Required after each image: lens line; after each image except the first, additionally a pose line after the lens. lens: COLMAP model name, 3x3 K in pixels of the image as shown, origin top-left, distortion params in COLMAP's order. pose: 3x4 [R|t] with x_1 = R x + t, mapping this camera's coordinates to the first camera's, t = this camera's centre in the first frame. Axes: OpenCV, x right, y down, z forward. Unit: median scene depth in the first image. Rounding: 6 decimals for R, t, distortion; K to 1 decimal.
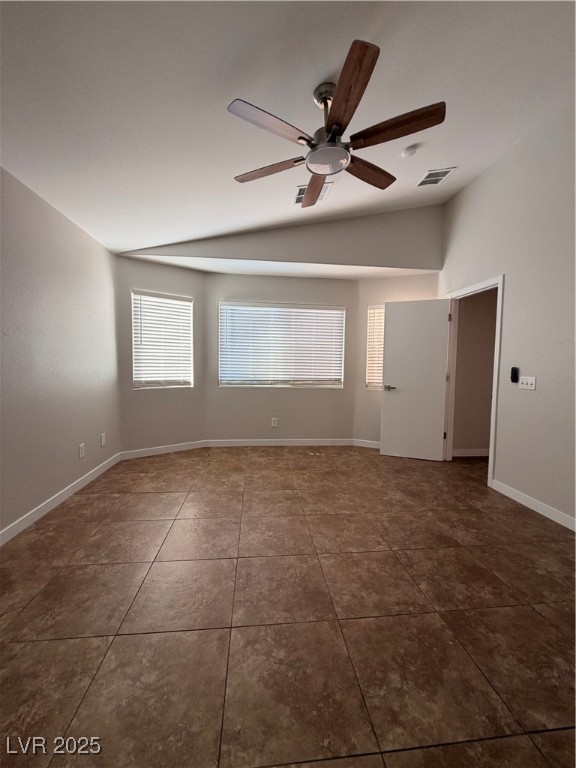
lens RADIAL K [[305.1, 0, 288.7], [0, 305.1, 380.5], [0, 0, 1]] dist [0.005763, -0.000561]
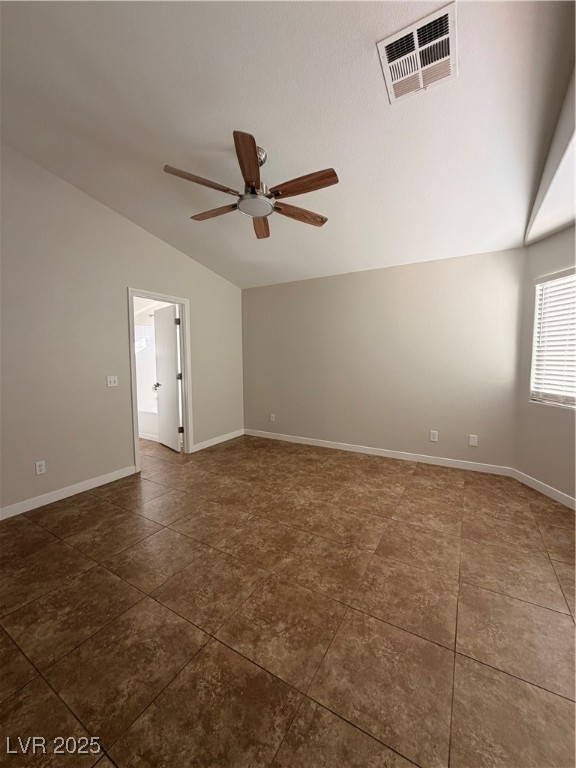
lens RADIAL K [[305.1, 0, 290.9], [0, 305.1, 384.6], [0, 0, 1]] dist [0.005763, -0.000561]
pose [[-0.595884, 0.063169, -0.800582, 0.708181], [-0.047936, 0.992326, 0.113977, -0.104392], [0.801638, 0.106294, -0.588284, 1.274598]]
